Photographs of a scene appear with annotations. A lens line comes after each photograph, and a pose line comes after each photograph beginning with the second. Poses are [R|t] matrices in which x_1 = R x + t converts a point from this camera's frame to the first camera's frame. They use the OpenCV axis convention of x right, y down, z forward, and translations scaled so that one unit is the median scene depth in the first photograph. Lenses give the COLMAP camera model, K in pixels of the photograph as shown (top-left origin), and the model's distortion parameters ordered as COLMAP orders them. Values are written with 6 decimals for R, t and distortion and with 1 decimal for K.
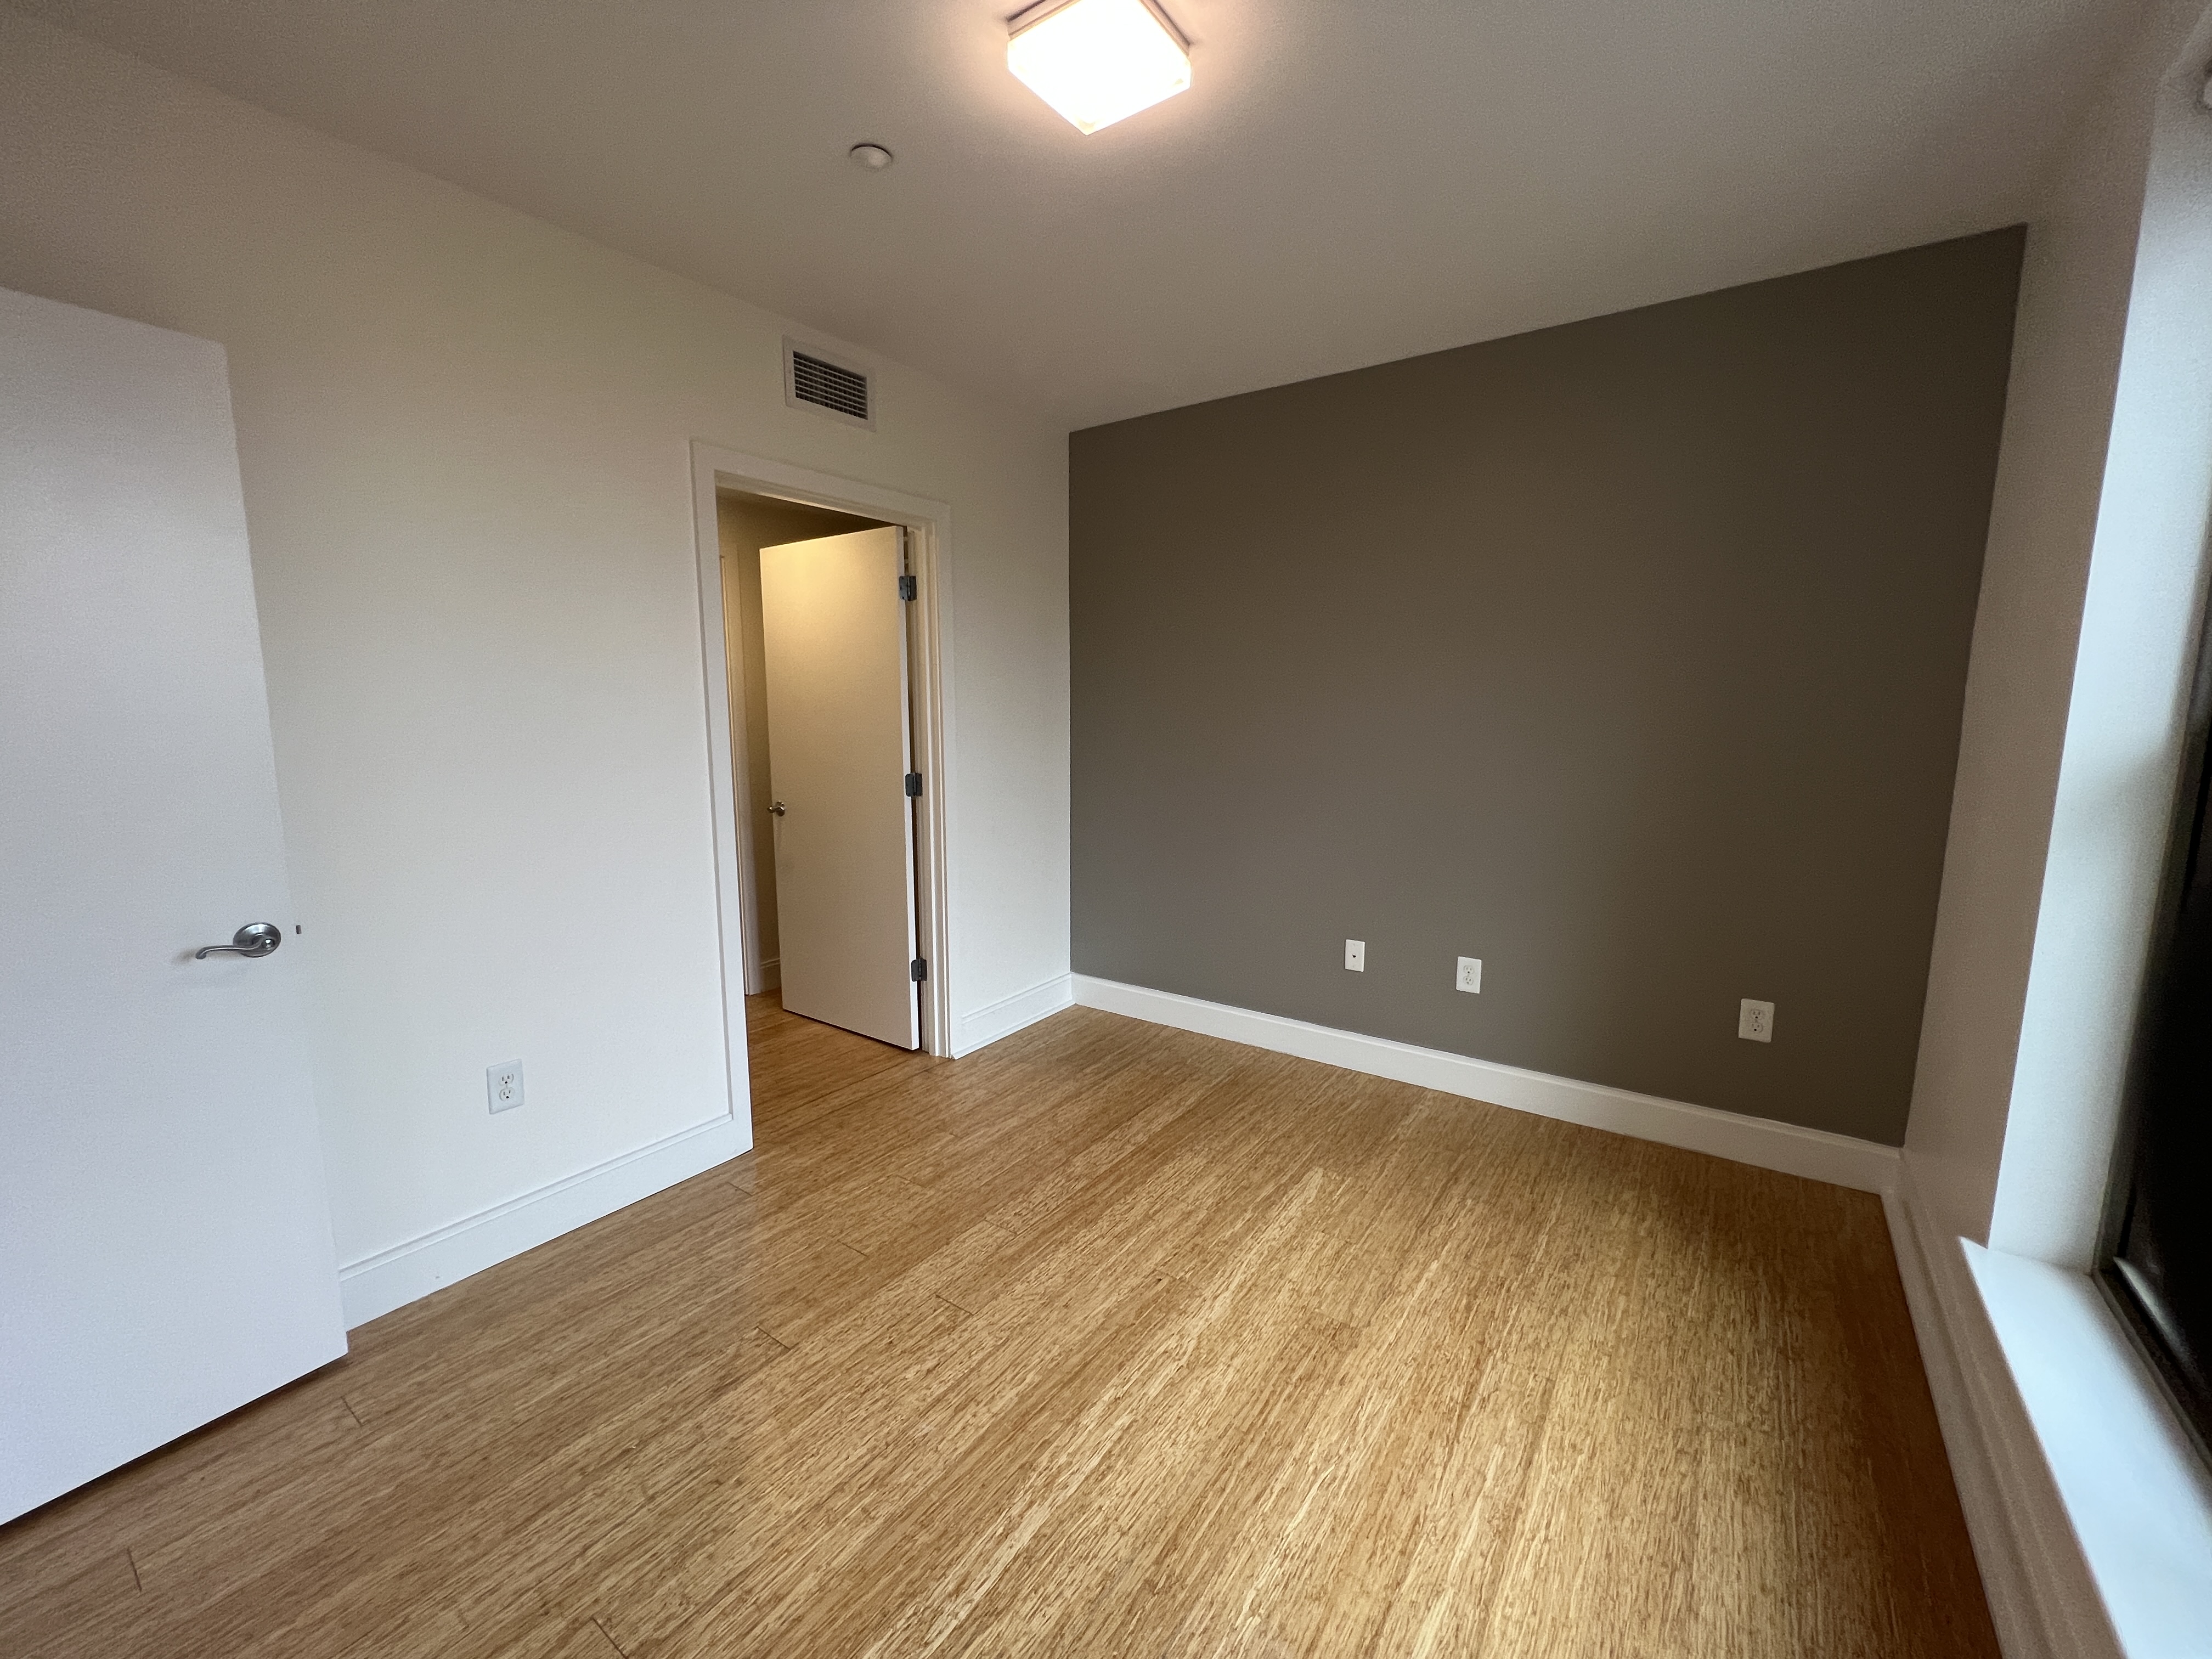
lens RADIAL K [[890.8, 0, 1103.0], [0, 890.8, 829.7], [0, 0, 1]] dist [-0.002209, 0.000171]
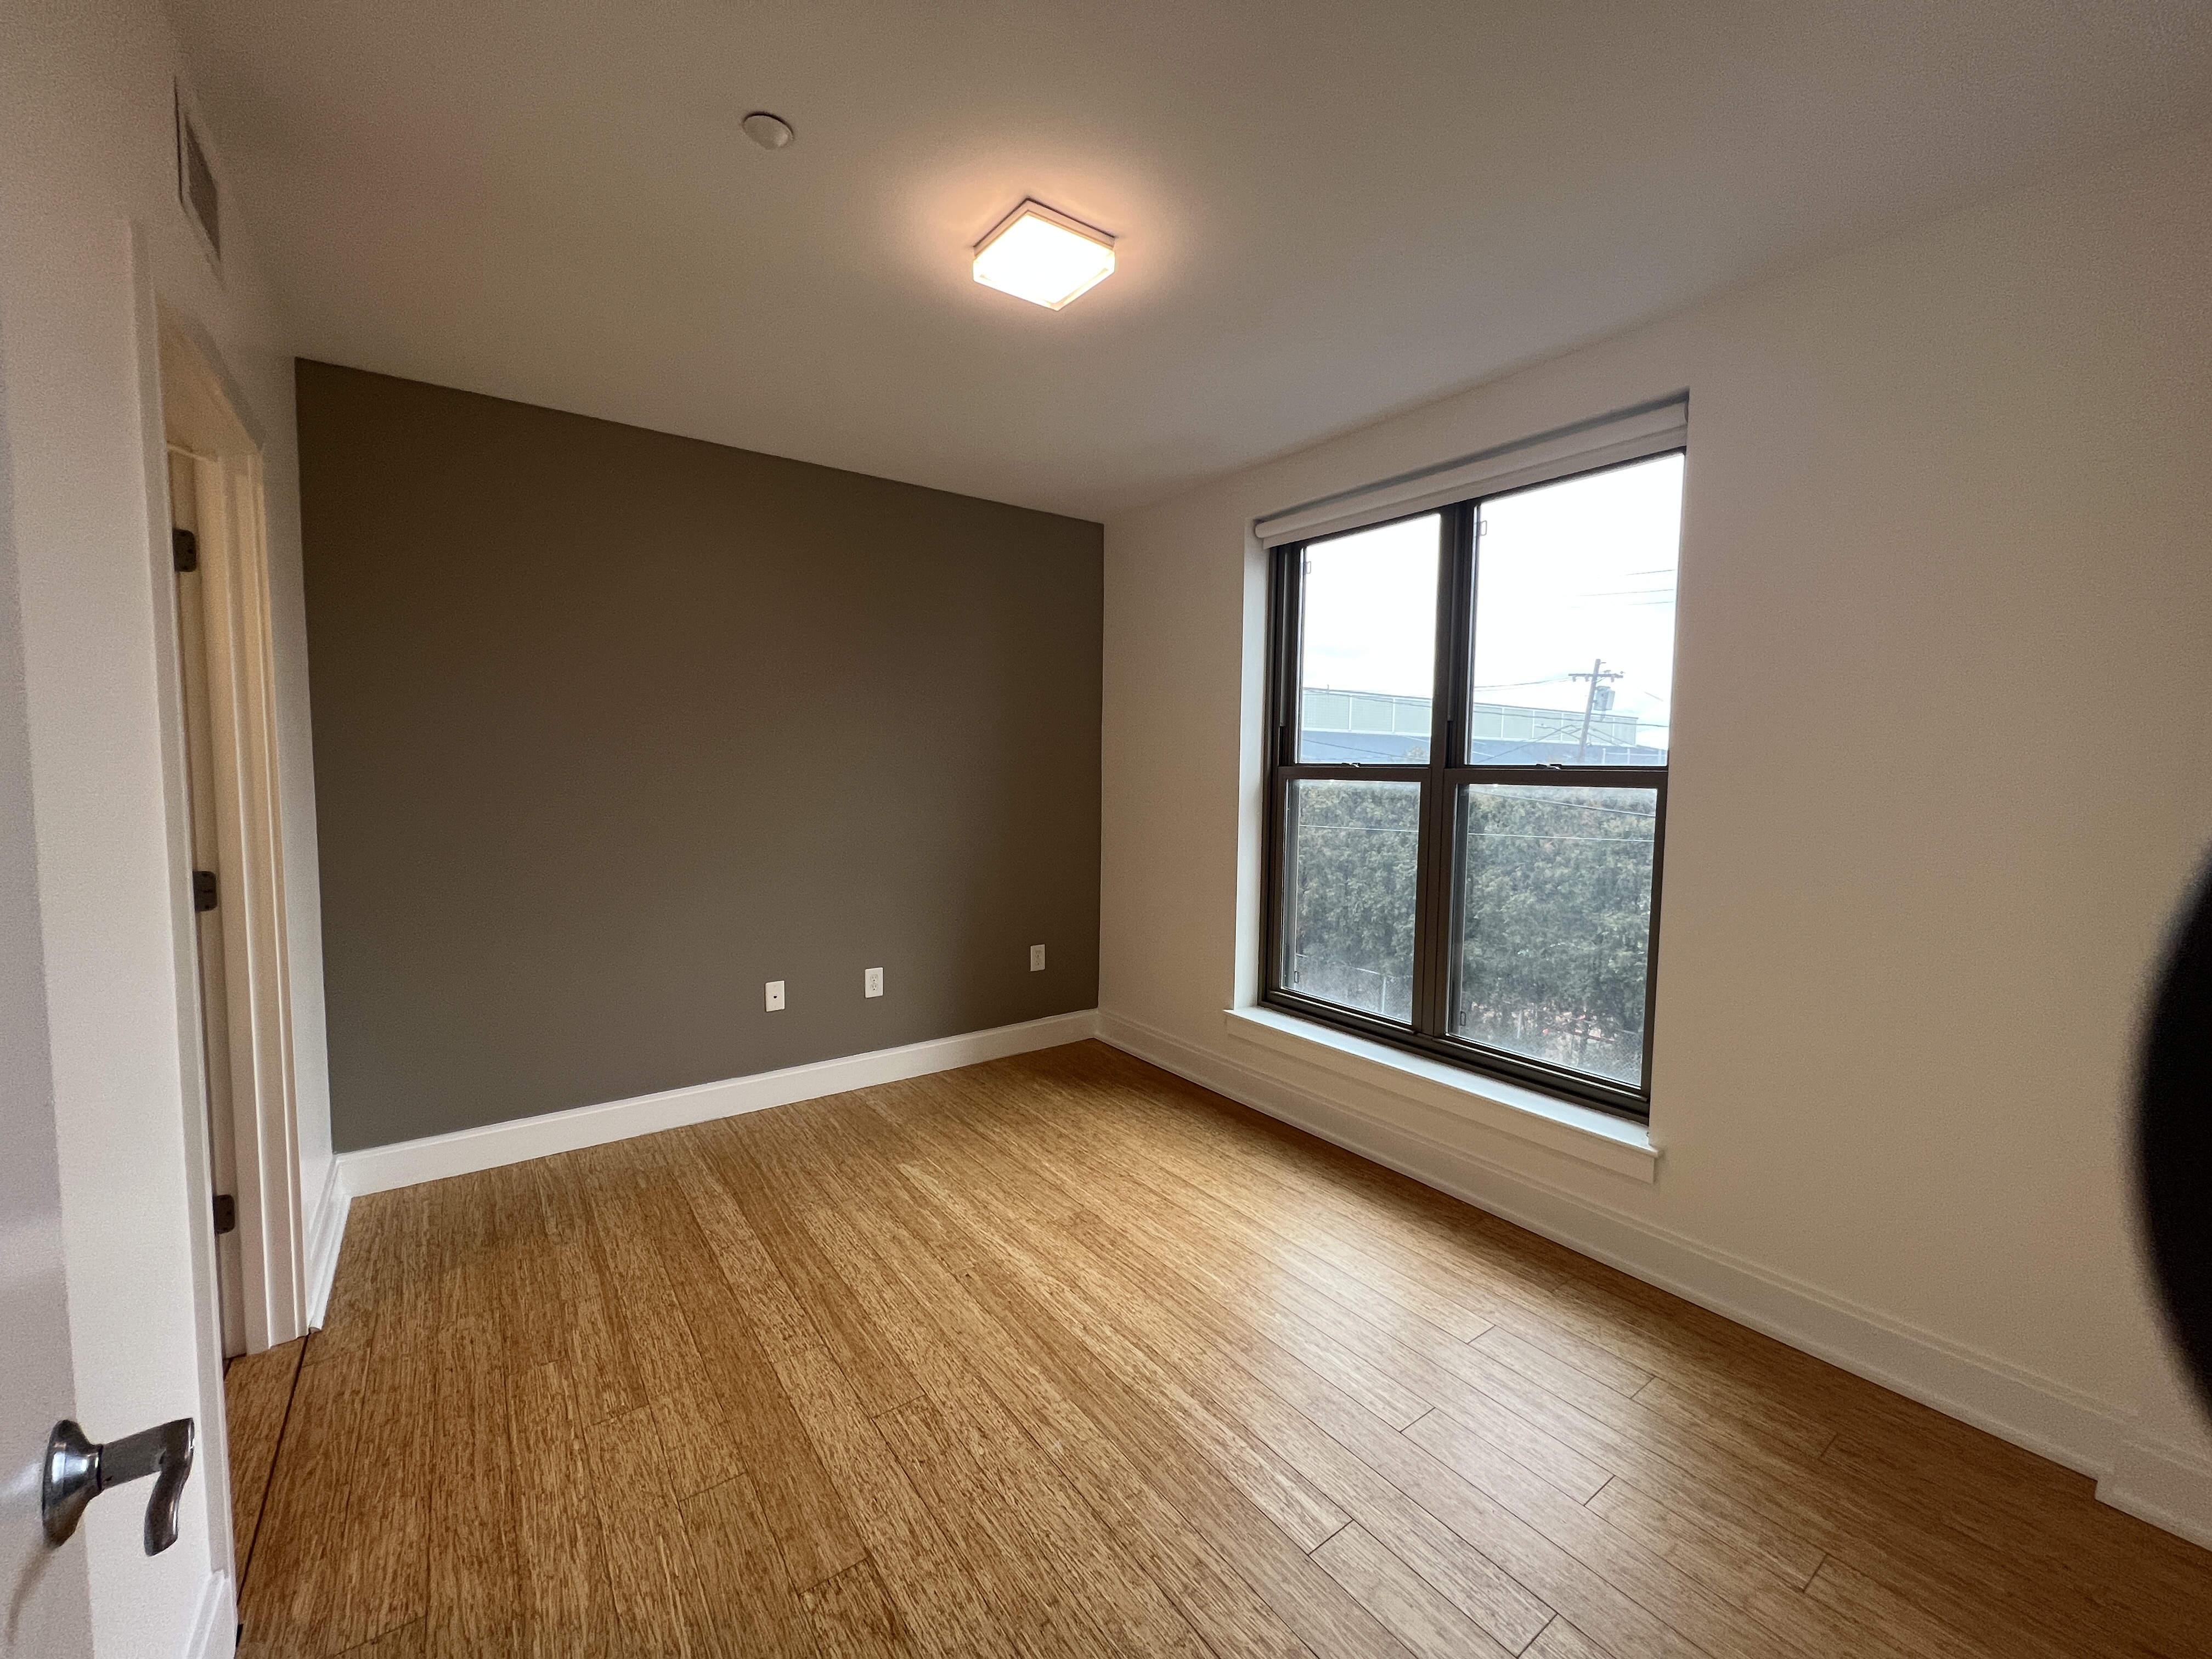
lens RADIAL K [[890.8, 0, 1104.4], [0, 890.8, 823.7], [0, 0, 1]] dist [-0.002209, 0.000171]
pose [[0.313854, -0.057856, 0.947707, -0.849076], [0.122406, 0.992278, 0.020039, -0.050295], [-0.941548, 0.109716, 0.318512, 0.400767]]
